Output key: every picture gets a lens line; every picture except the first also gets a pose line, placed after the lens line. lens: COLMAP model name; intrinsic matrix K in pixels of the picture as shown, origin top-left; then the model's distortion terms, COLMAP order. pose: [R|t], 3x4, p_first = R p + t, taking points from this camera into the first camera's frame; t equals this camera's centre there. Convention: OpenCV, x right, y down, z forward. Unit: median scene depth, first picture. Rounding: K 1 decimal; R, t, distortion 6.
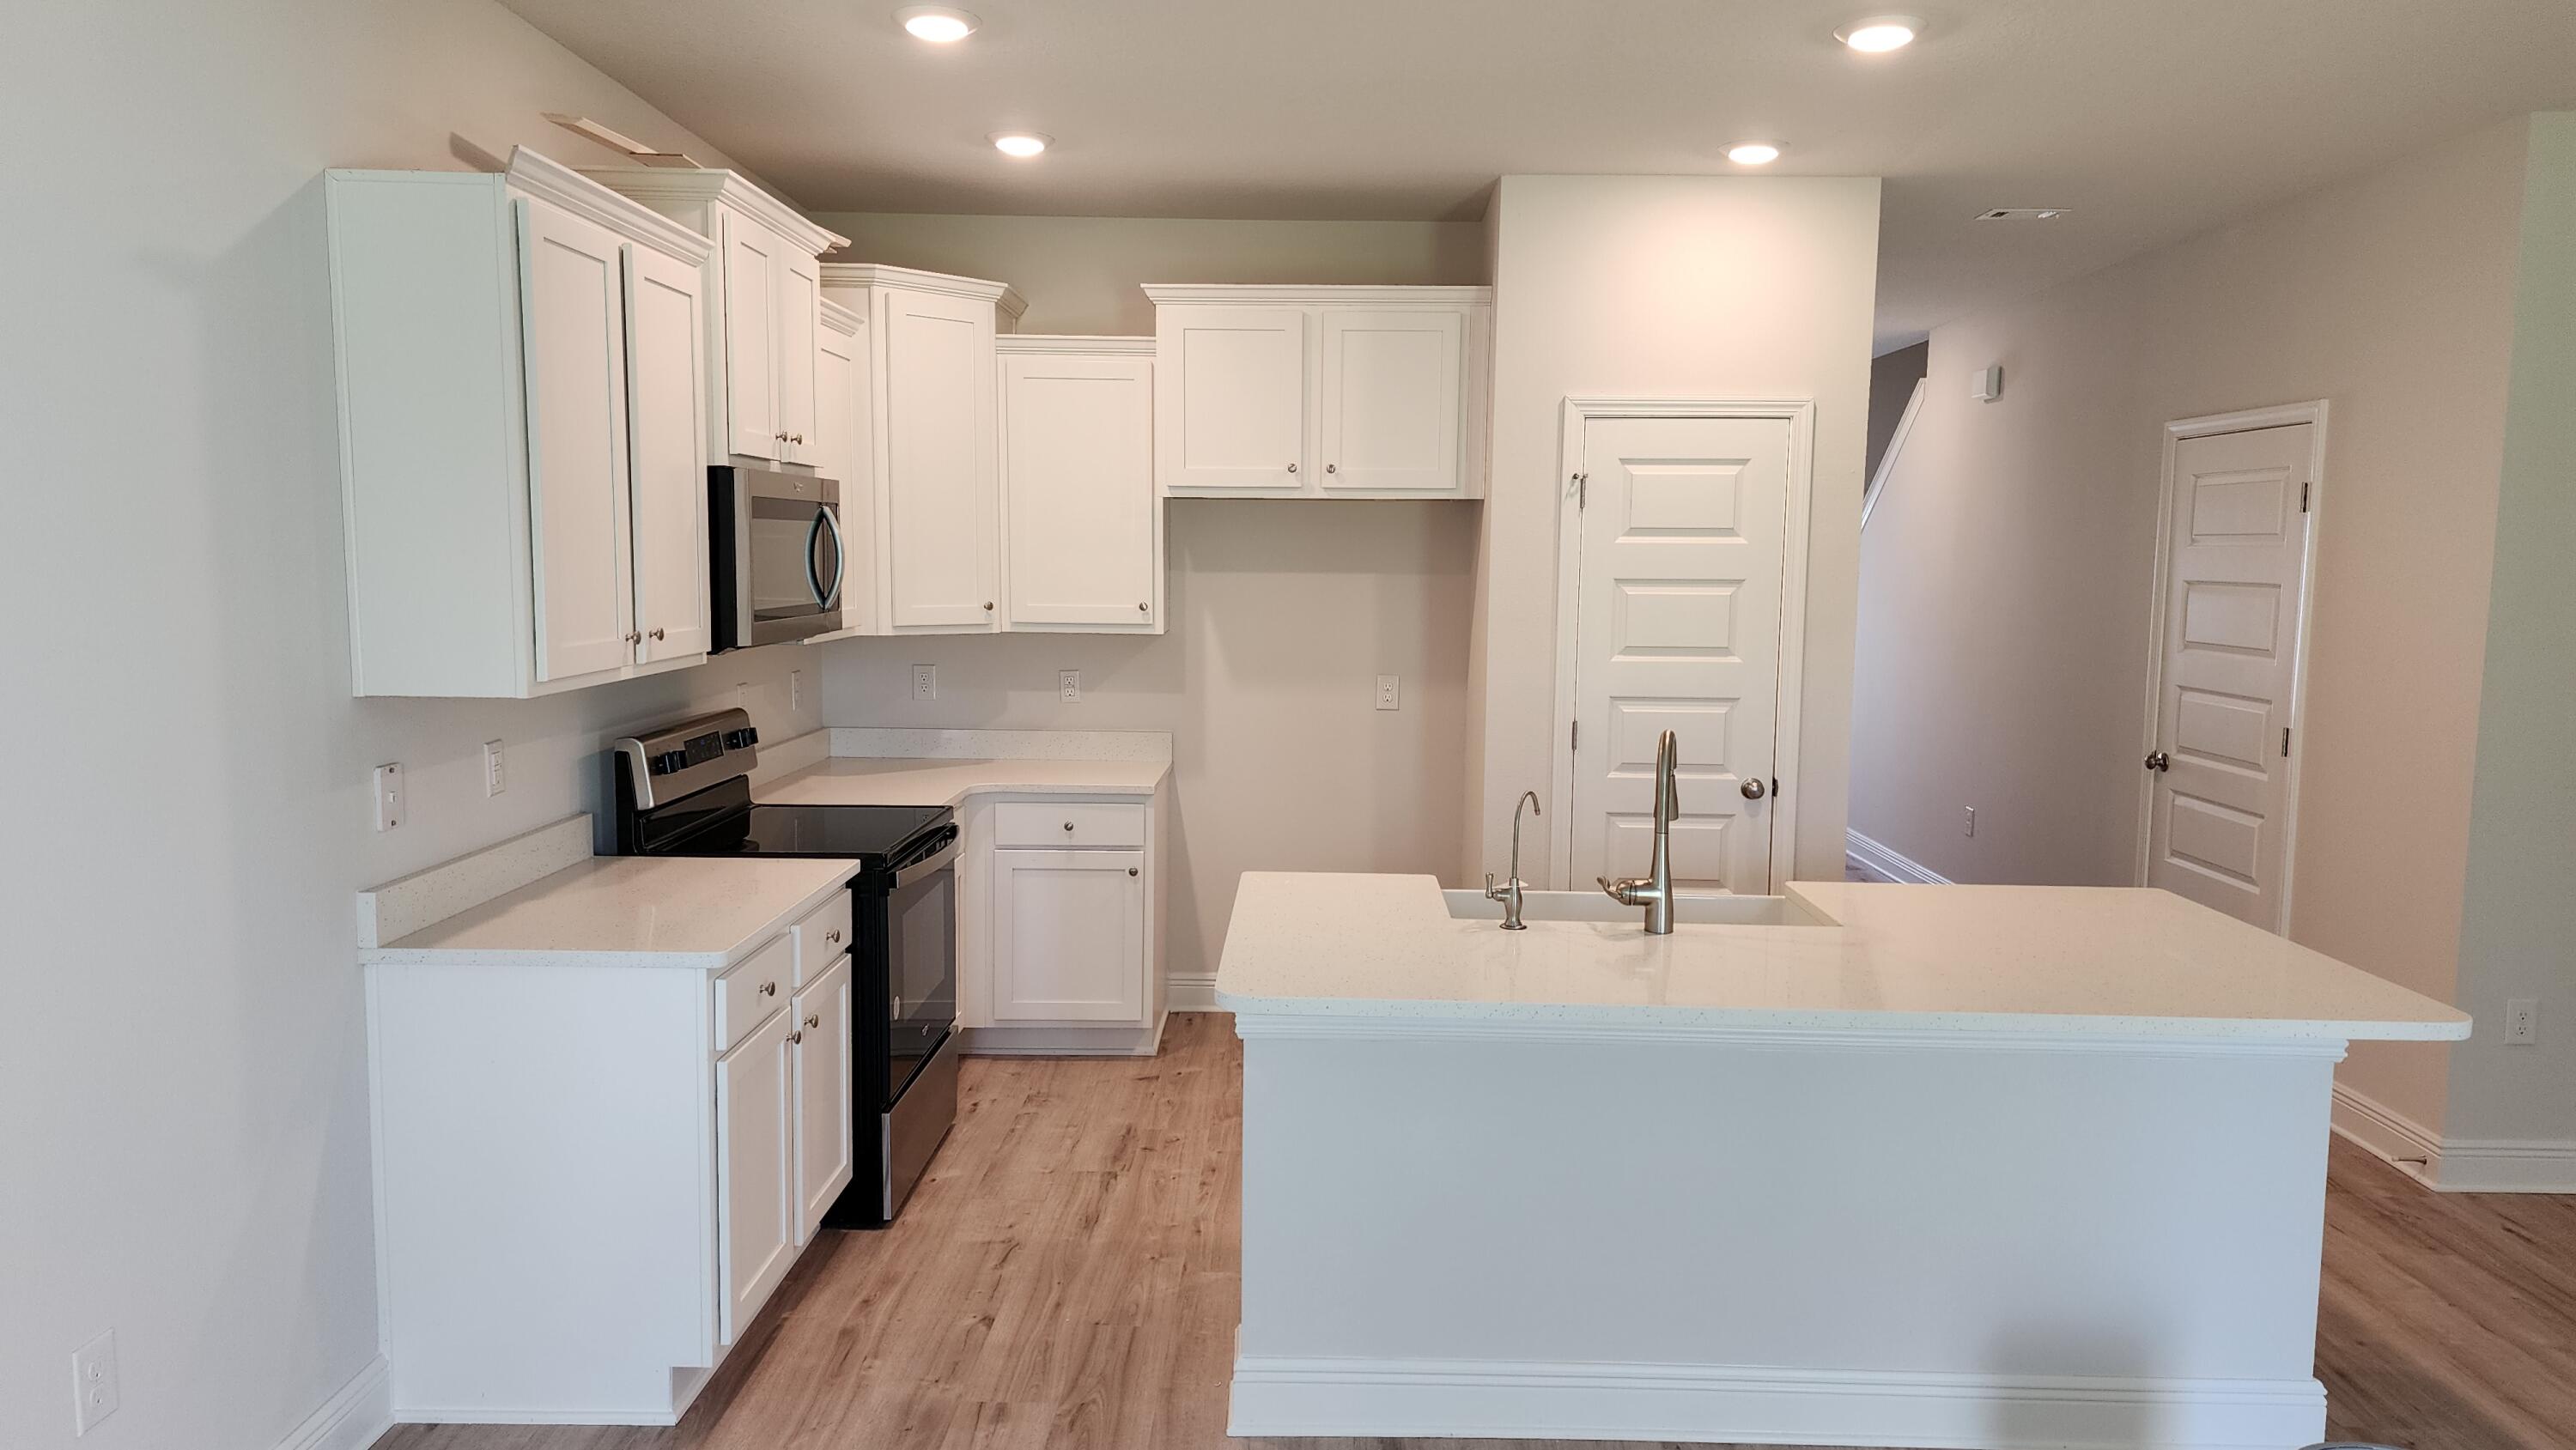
lens RADIAL K [[1692.9, 0, 1288.0], [0, 1692.9, 725.0], [0, 0, 1]] dist [0.122463, -0.165903]
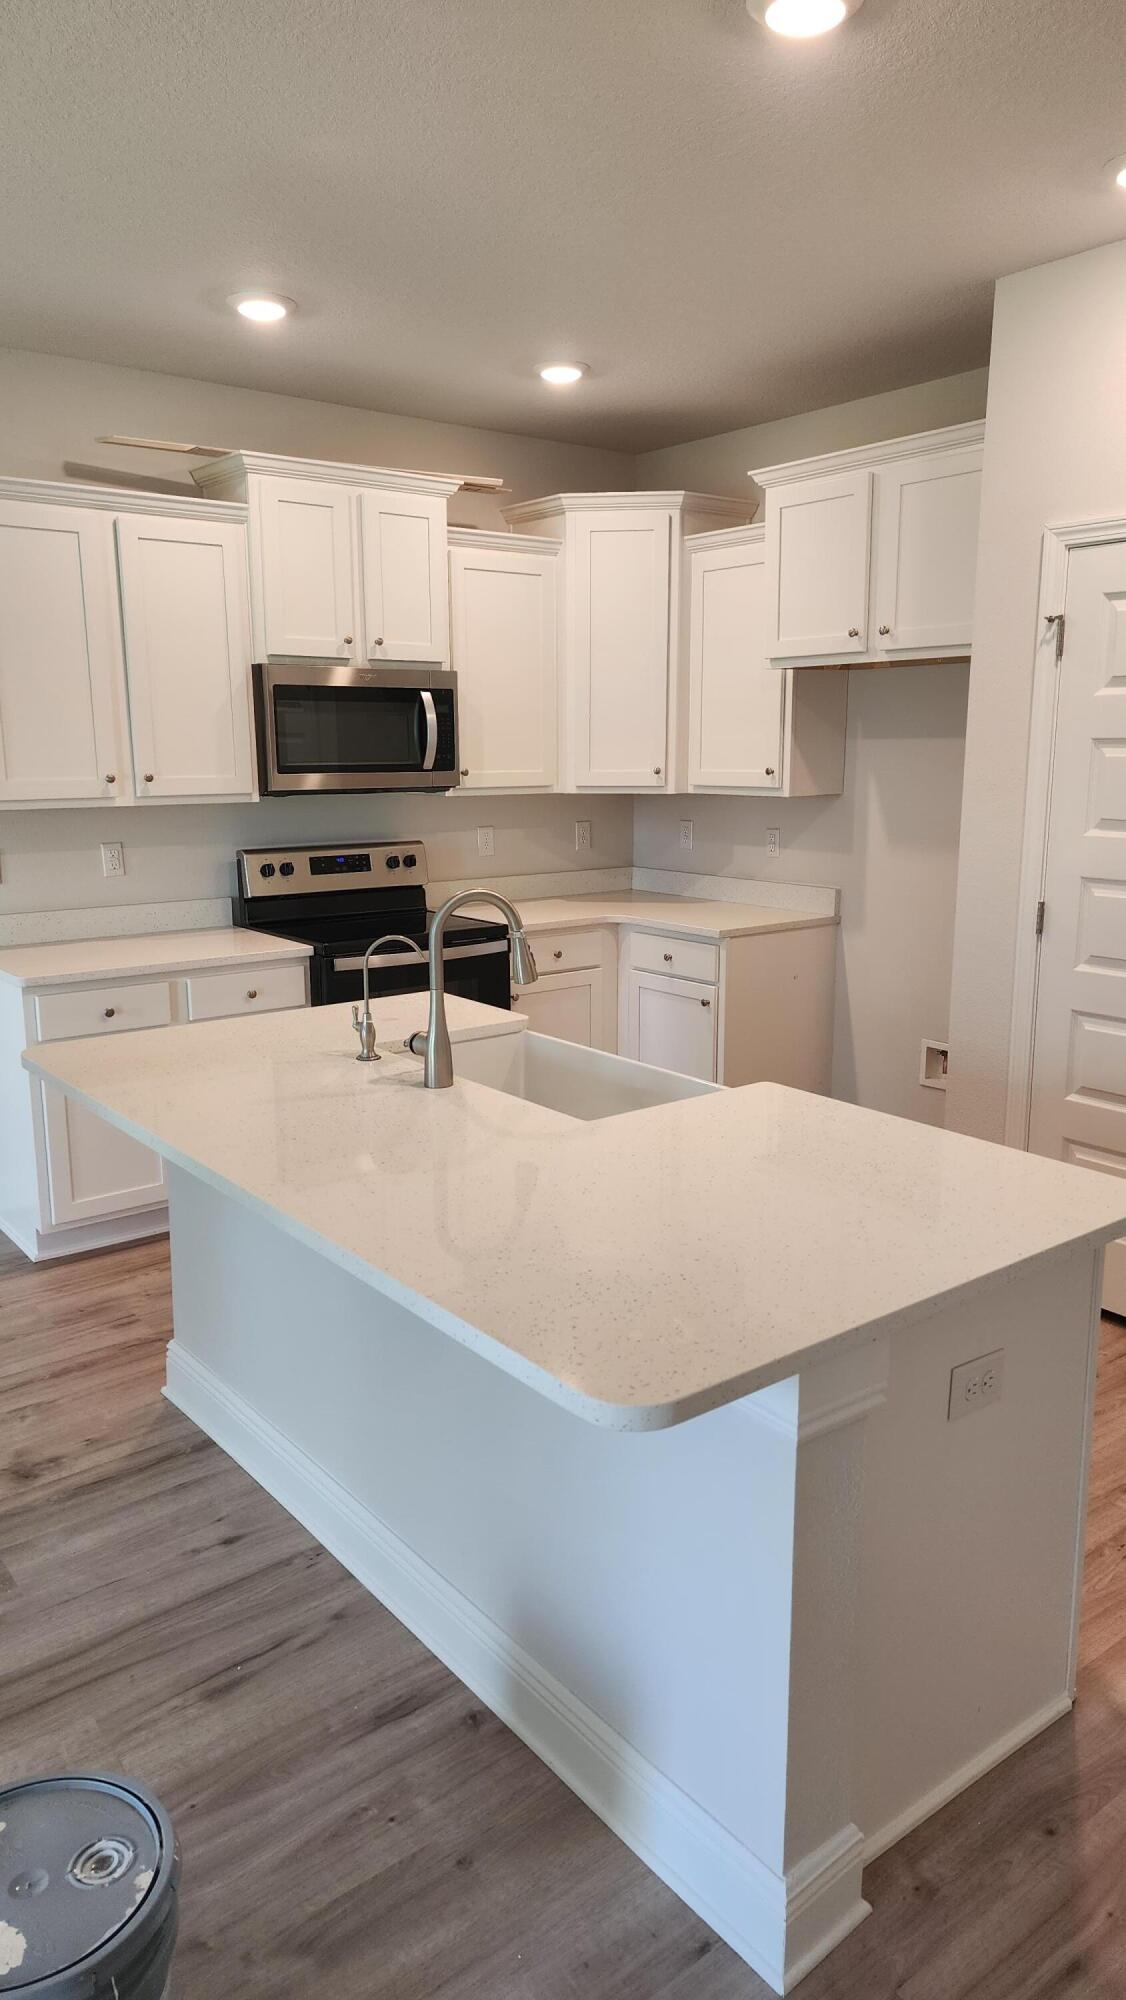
lens RADIAL K [[1314.5, 0, 563.1], [0, 1314.5, 992.9], [0, 0, 1]] dist [0.122463, -0.165903]
pose [[0.629910, 0.134990, -0.764847, 0.547791], [-0.069966, 0.990639, 0.117218, -0.019349], [0.773510, -0.020324, 0.633458, 0.362486]]
